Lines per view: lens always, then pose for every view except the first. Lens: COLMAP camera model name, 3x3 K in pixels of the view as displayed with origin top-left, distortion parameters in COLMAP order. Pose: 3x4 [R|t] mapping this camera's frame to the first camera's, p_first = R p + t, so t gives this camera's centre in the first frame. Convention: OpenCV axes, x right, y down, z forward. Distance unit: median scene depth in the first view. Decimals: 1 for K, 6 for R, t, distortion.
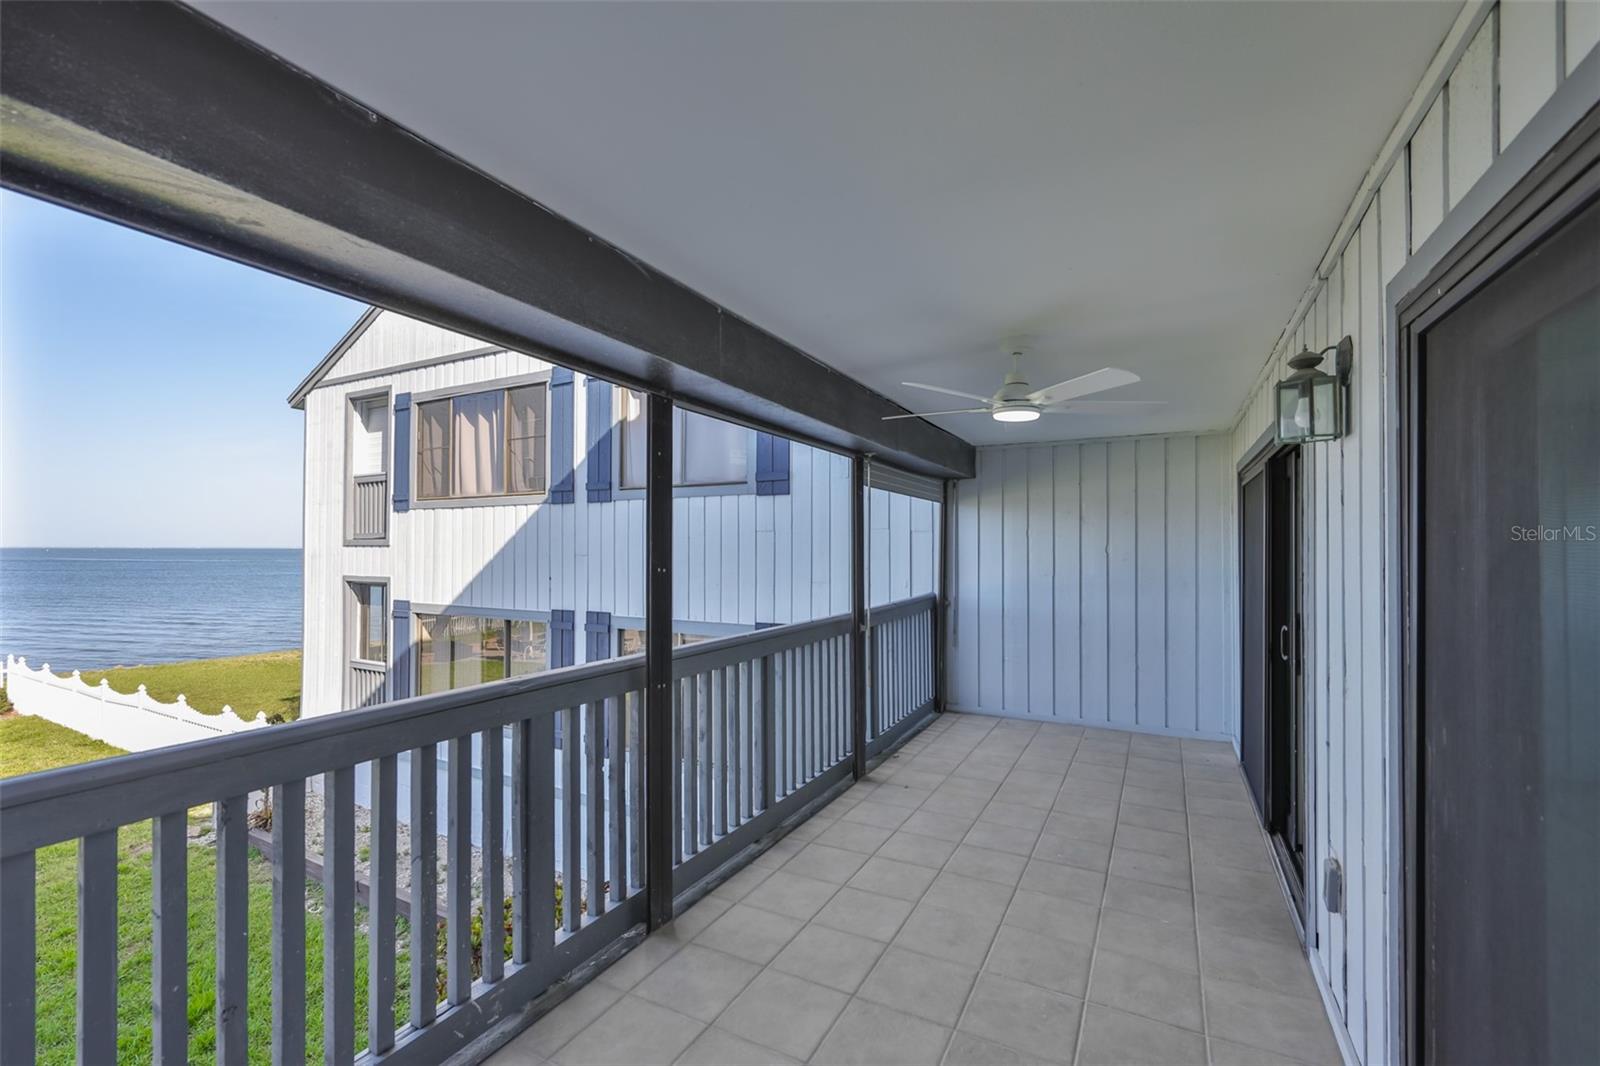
lens RADIAL K [[682.3, 0, 802.0], [0, 682.3, 538.2], [0, 0, 1]] dist [-0.009064, 0.001492]
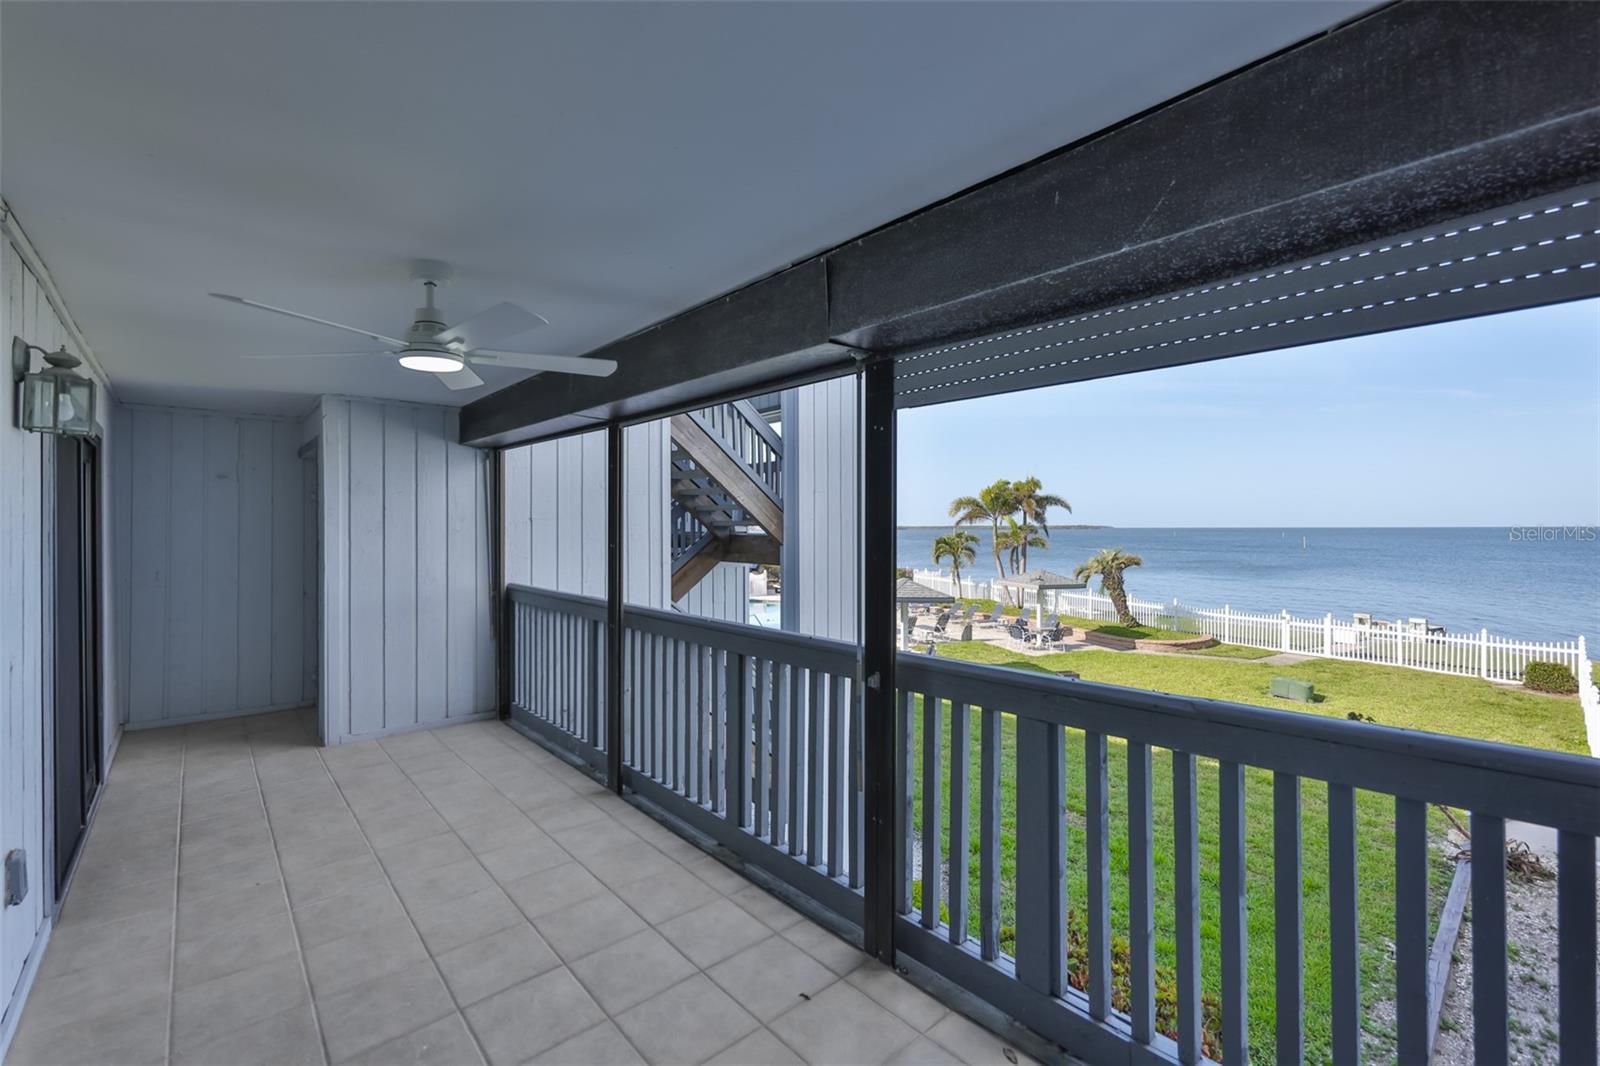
lens RADIAL K [[682.3, 0, 801.3], [0, 682.3, 532.8], [0, 0, 1]] dist [-0.009064, 0.001492]
pose [[-0.351543, 0.007088, -0.936145, 0.841659], [0.018604, 0.999827, 0.000584, 0.018432], [0.935987, -0.017211, -0.351614, 1.574966]]
